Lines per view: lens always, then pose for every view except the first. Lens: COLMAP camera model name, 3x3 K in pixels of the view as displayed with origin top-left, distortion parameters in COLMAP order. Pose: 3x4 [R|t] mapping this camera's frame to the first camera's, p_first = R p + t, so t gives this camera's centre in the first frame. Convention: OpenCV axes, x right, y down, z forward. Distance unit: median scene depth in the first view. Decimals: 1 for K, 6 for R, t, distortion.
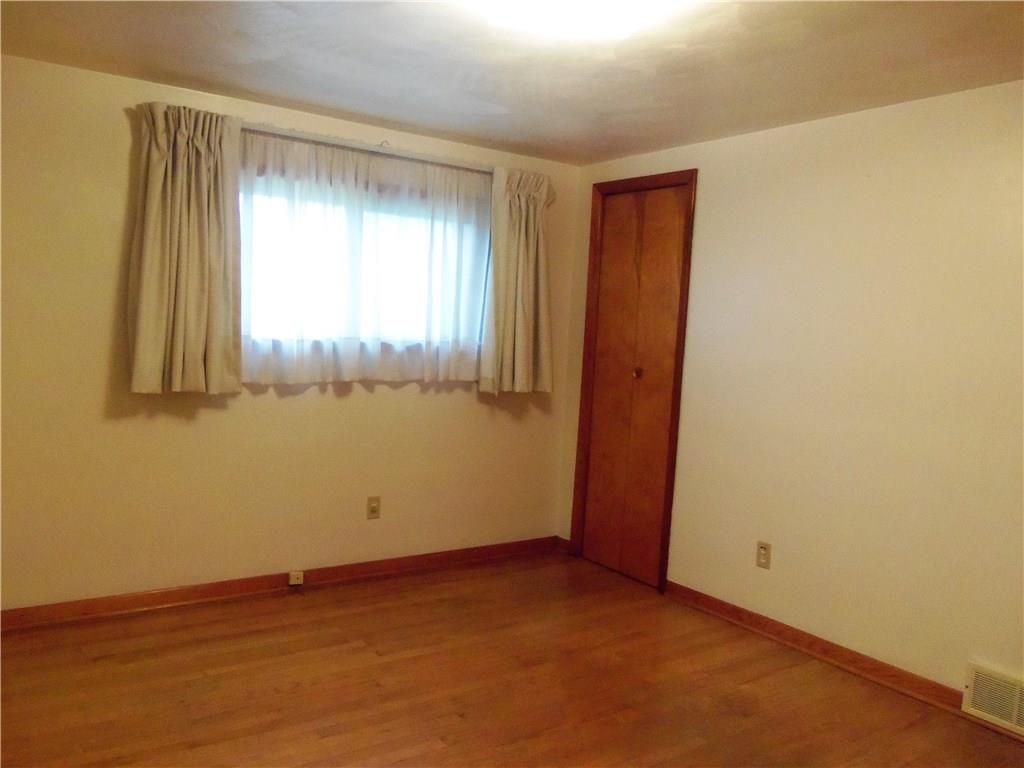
lens RADIAL K [[805.3, 0, 512.0], [0, 805.3, 384.0], [0, 0, 1]] dist [-0.006308, -0.001398]
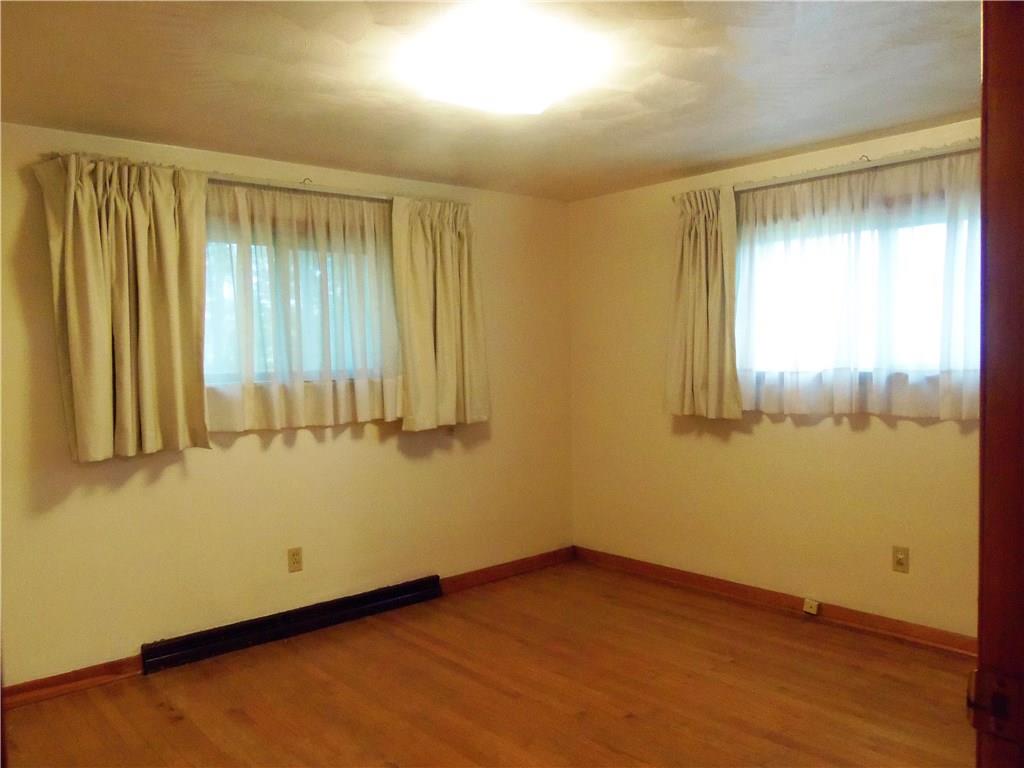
lens RADIAL K [[805.3, 0, 512.0], [0, 805.3, 384.0], [0, 0, 1]] dist [-0.006308, -0.001398]
pose [[0.123441, -0.011438, -0.992286, 0.700742], [-0.050649, 0.998558, -0.017811, -0.001690], [0.991059, 0.052457, 0.122683, 0.492639]]
